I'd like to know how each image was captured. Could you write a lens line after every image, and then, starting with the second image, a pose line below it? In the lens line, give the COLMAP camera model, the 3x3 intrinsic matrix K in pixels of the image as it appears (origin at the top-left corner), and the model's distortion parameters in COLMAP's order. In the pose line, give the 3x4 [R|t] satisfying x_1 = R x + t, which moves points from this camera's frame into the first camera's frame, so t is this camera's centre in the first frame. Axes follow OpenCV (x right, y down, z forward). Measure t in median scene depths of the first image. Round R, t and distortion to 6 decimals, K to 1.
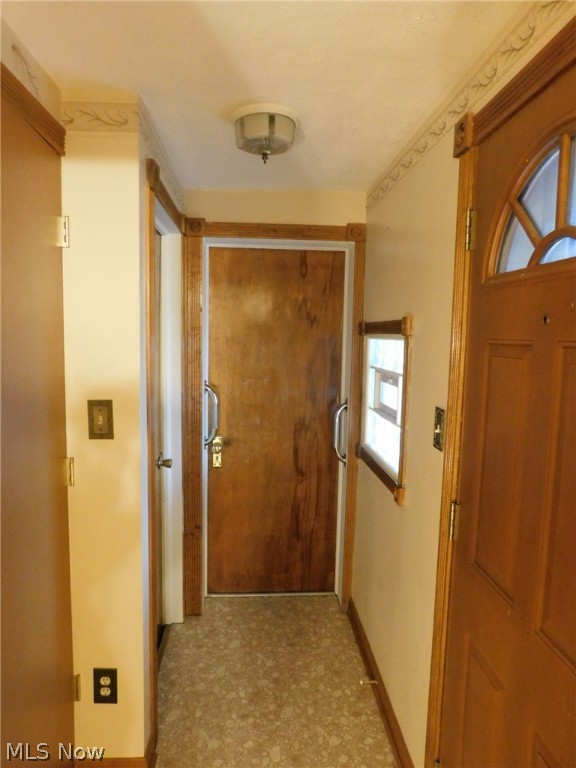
lens RADIAL K [[499.4, 0, 287.2], [0, 499.4, 384.1], [0, 0, 1]] dist [-0.064402, 0.040717]
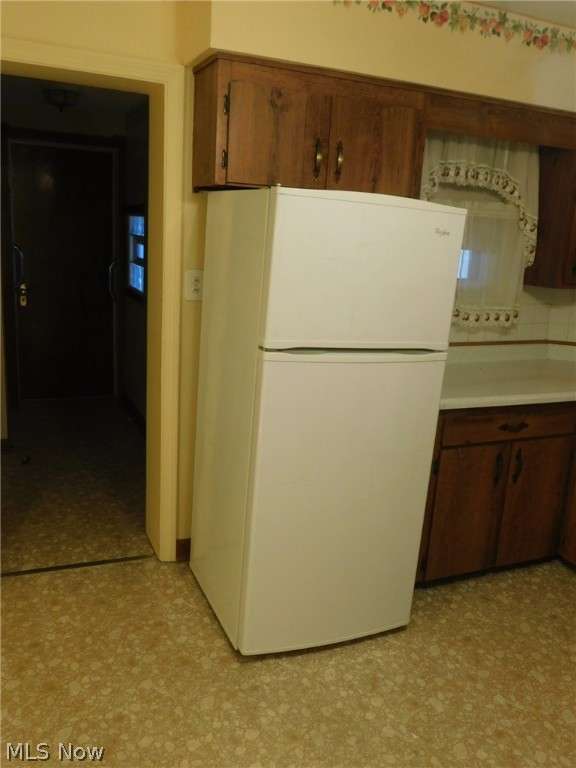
lens RADIAL K [[661.7, 0, 289.3], [0, 661.7, 383.5], [0, 0, 1]] dist [-0.018780, -0.003805]
pose [[0.953168, -0.036506, 0.300229, 0.006054], [-0.005360, 0.990494, 0.137454, 0.126891], [-0.302393, -0.132626, 0.943911, -1.029537]]
